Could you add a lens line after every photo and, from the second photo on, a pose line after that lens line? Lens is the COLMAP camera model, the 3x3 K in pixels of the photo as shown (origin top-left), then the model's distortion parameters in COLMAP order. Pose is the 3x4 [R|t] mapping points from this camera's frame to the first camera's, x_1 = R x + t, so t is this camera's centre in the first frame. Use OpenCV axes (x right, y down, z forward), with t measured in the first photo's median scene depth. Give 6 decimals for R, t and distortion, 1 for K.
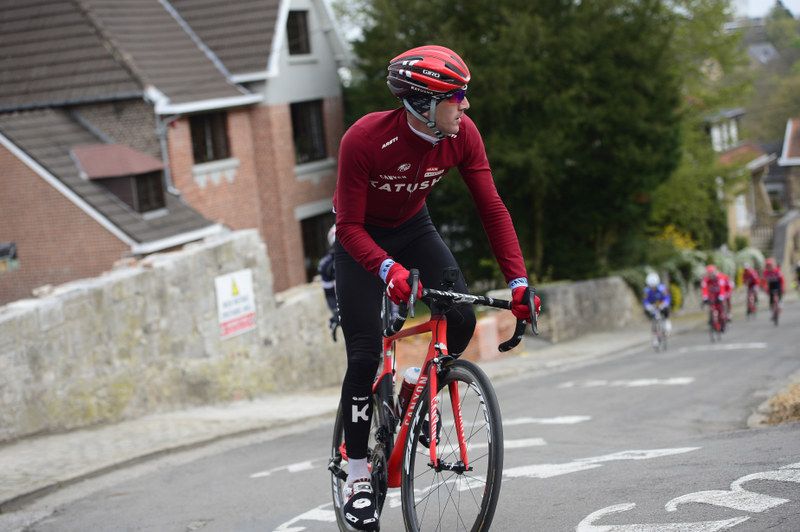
lens RADIAL K [[1608.3, 0, 392.0], [0, 1608.3, 264.1], [0, 0, 1]] dist [-0.090753, 0.000000]
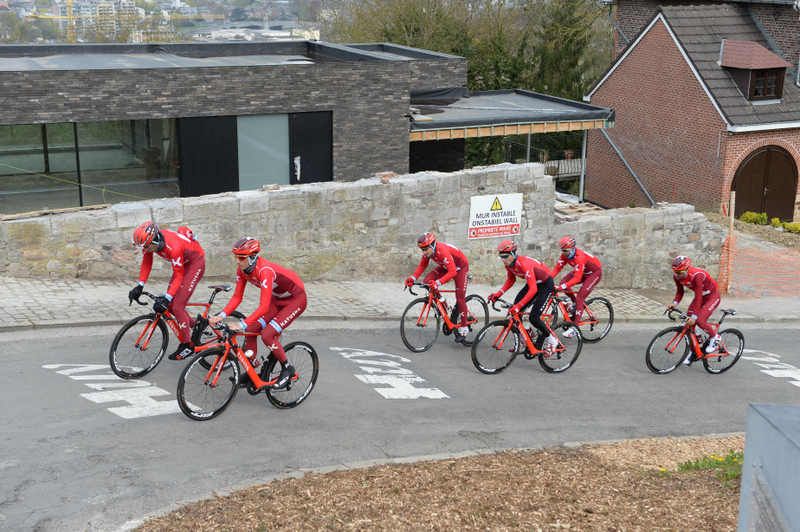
lens RADIAL K [[1107.9, 0, 399.1], [0, 1107.9, 274.3], [0, 0, 1]] dist [0.140728, 0.000000]
pose [[0.726465, 0.298115, -0.619174, 0.237611], [-0.167735, 0.950675, 0.260924, -0.086287], [0.666419, -0.085694, 0.740637, 0.122990]]
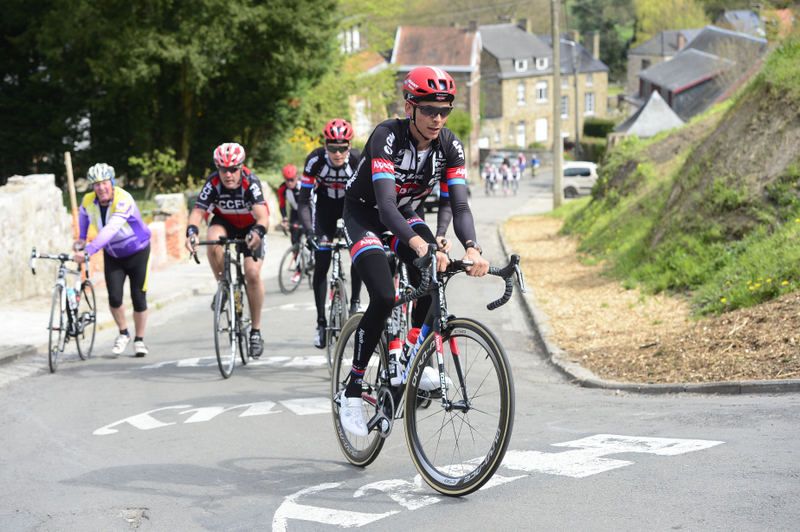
lens RADIAL K [[1608.3, 0, 402.5], [0, 1608.3, 271.8], [0, 0, 1]] dist [-0.090753, 0.000000]
pose [[0.962576, 0.035739, 0.268647, -0.047751], [-0.055296, 0.996314, 0.065584, -0.007173], [-0.265313, -0.077985, 0.961003, 0.033855]]
